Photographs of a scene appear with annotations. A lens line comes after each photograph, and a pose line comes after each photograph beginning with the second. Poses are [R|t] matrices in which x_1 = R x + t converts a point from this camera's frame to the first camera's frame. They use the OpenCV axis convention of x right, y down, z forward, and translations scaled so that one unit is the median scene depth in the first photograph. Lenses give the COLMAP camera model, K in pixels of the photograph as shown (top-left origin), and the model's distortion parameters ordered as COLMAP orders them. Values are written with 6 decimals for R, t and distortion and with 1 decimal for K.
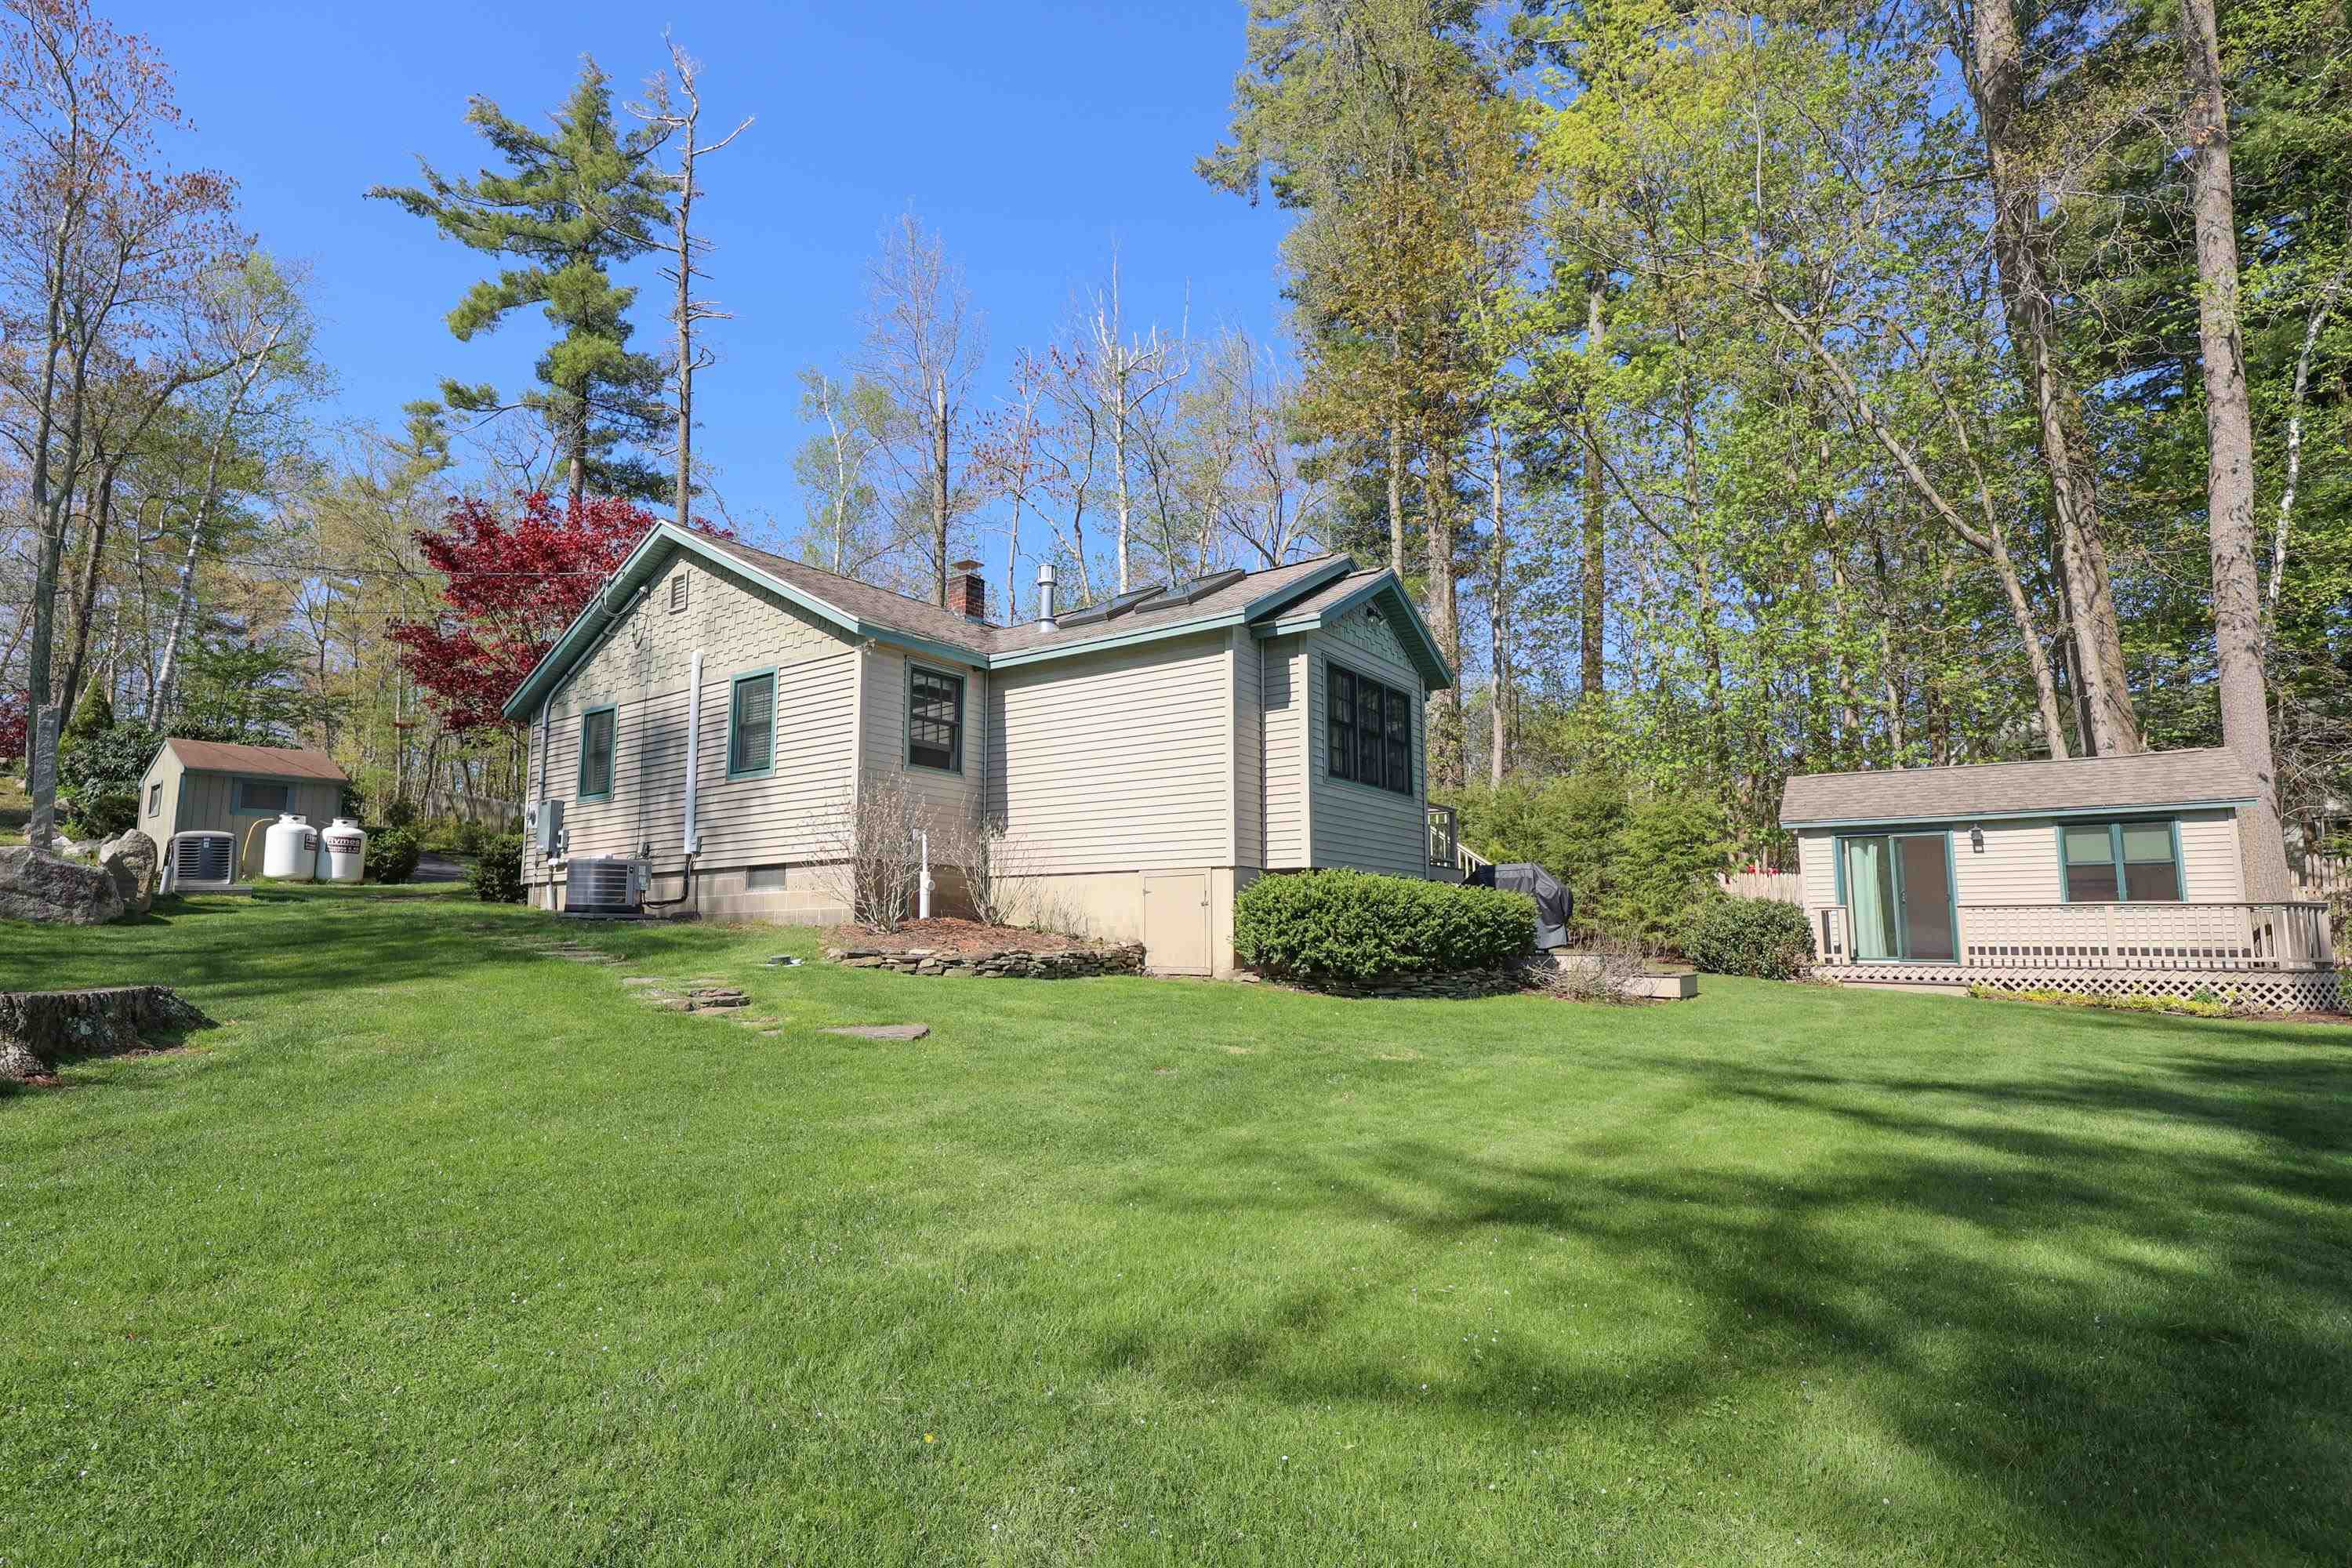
lens RADIAL K [[1121.2, 0, 1174.7], [0, 1121.2, 799.4], [0, 0, 1]] dist [0.002139, 0.000299]
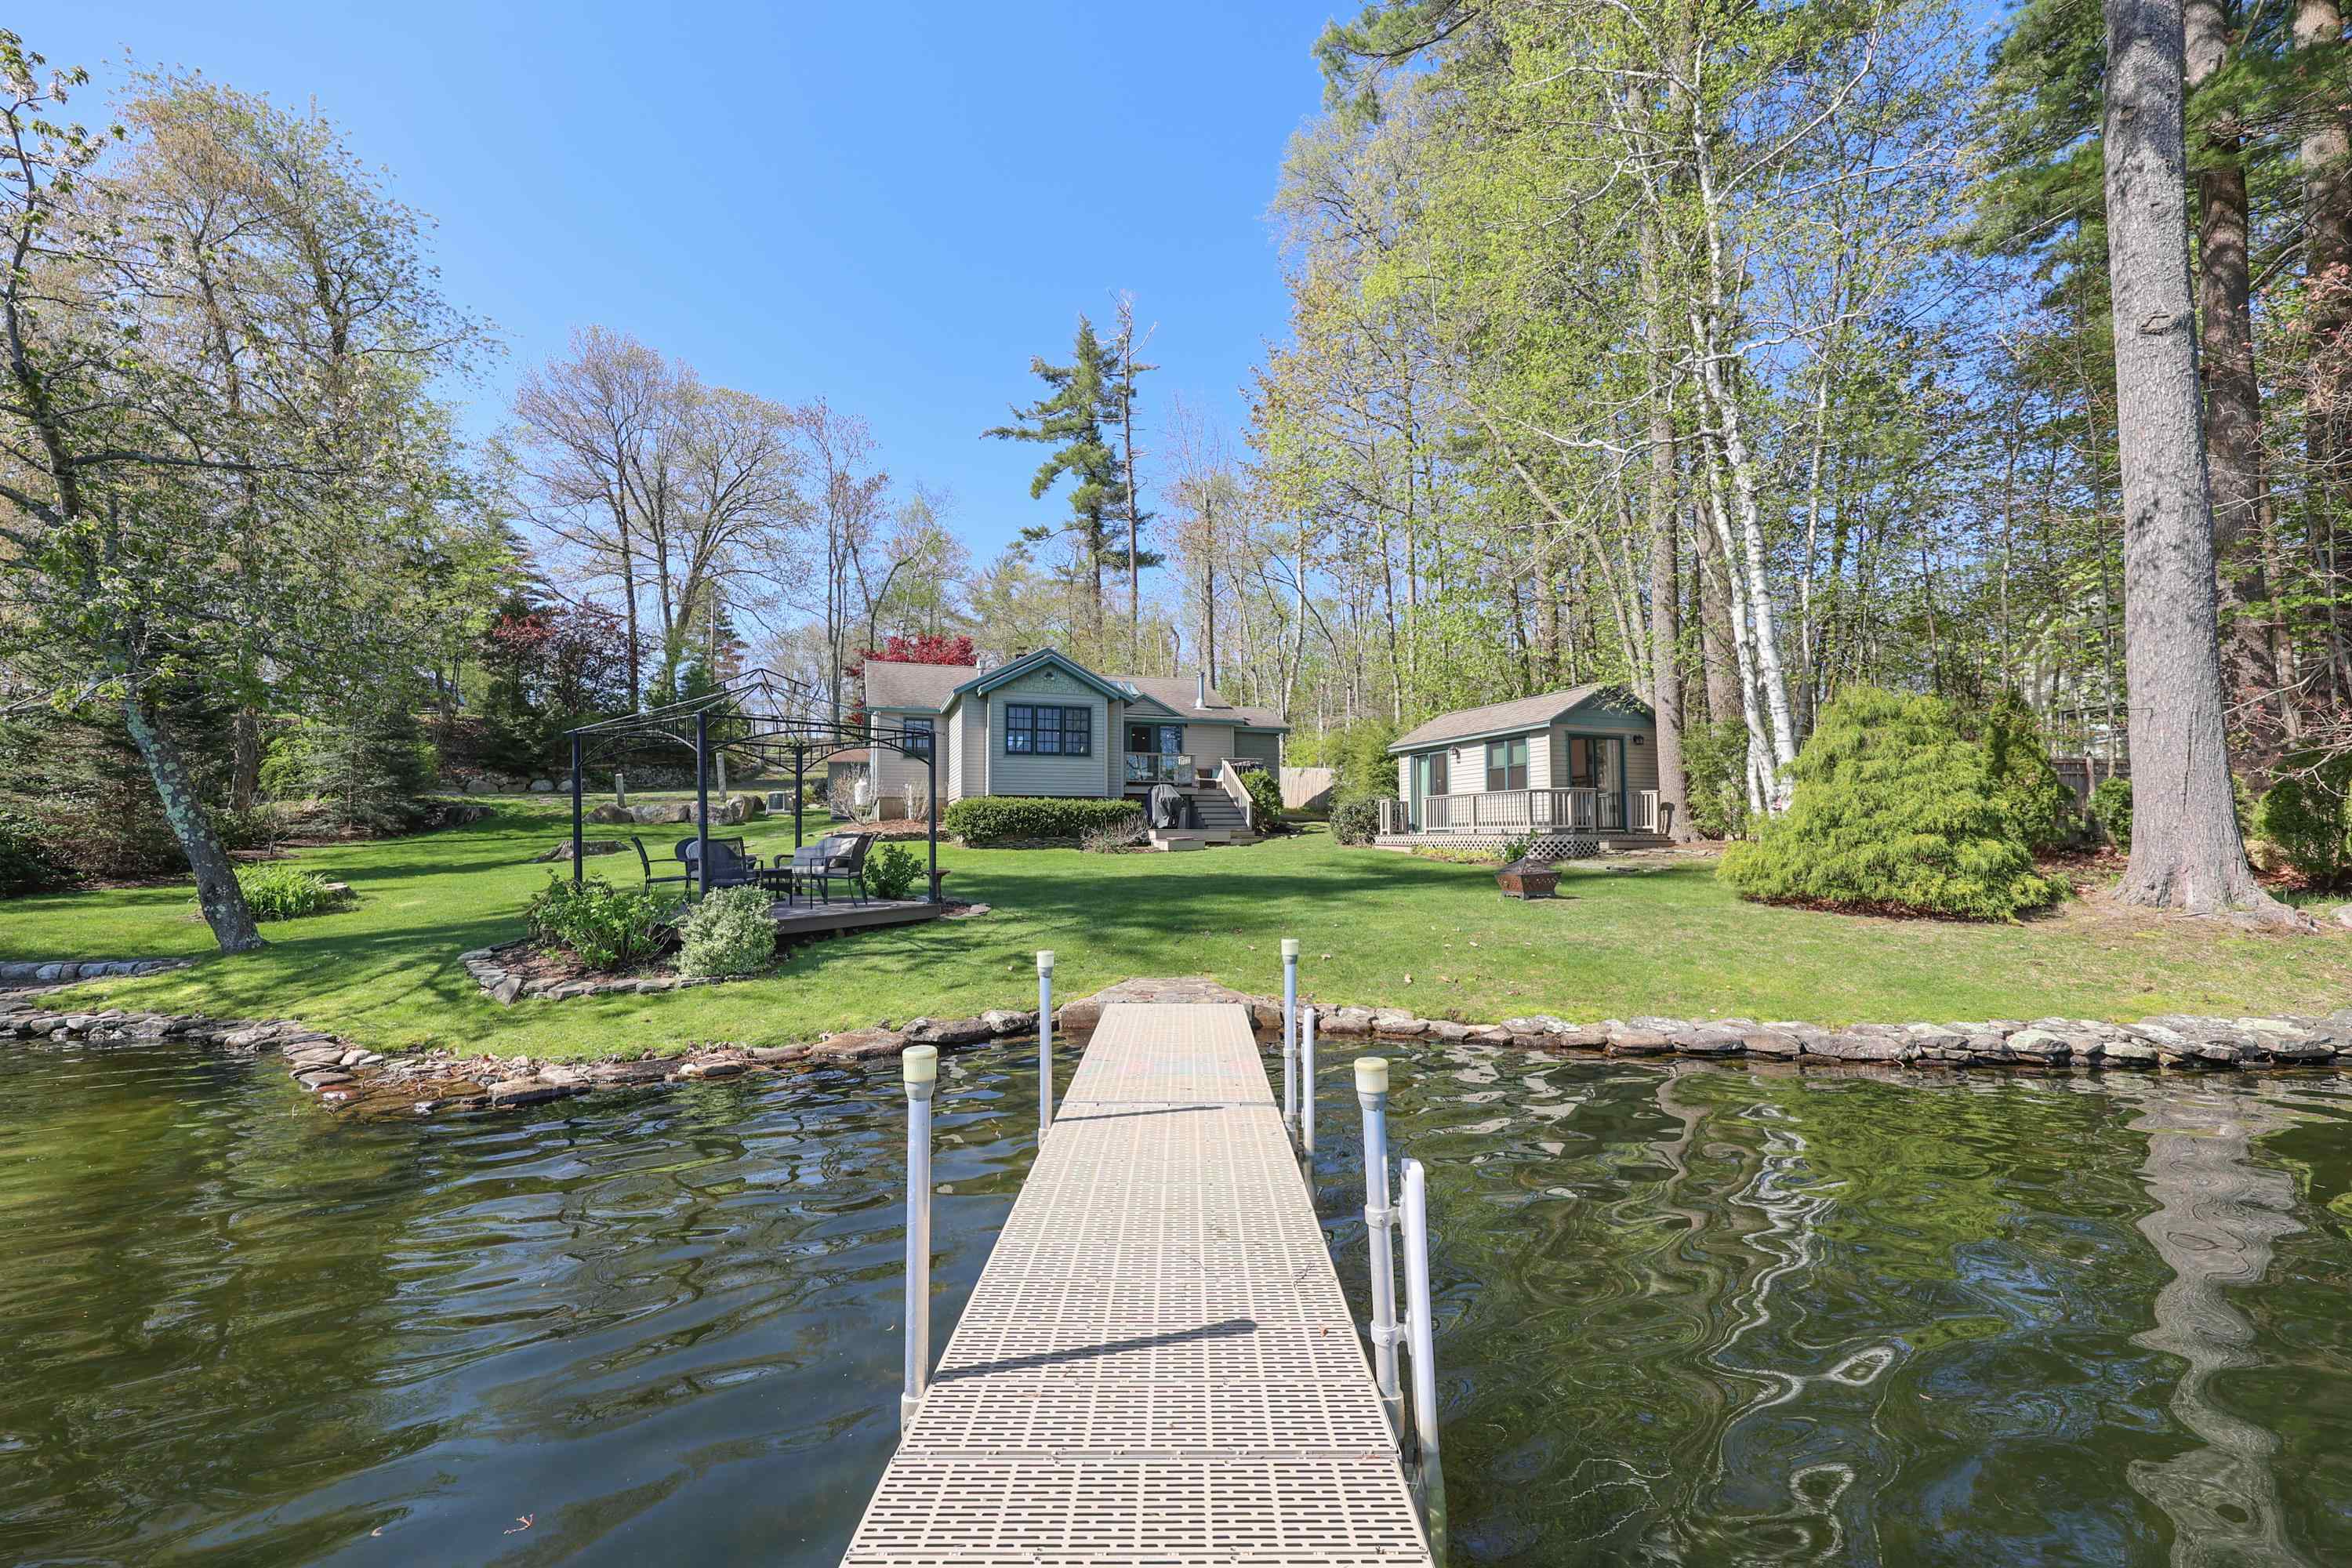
lens RADIAL K [[964.0, 0, 1173.4], [0, 964.0, 775.9], [0, 0, 1]] dist [0.000207, 0.000076]
pose [[0.810708, -0.036531, -0.584310, 0.421392], [0.059077, 0.998062, 0.019568, 0.005379], [0.582463, -0.050383, 0.811294, -0.123851]]
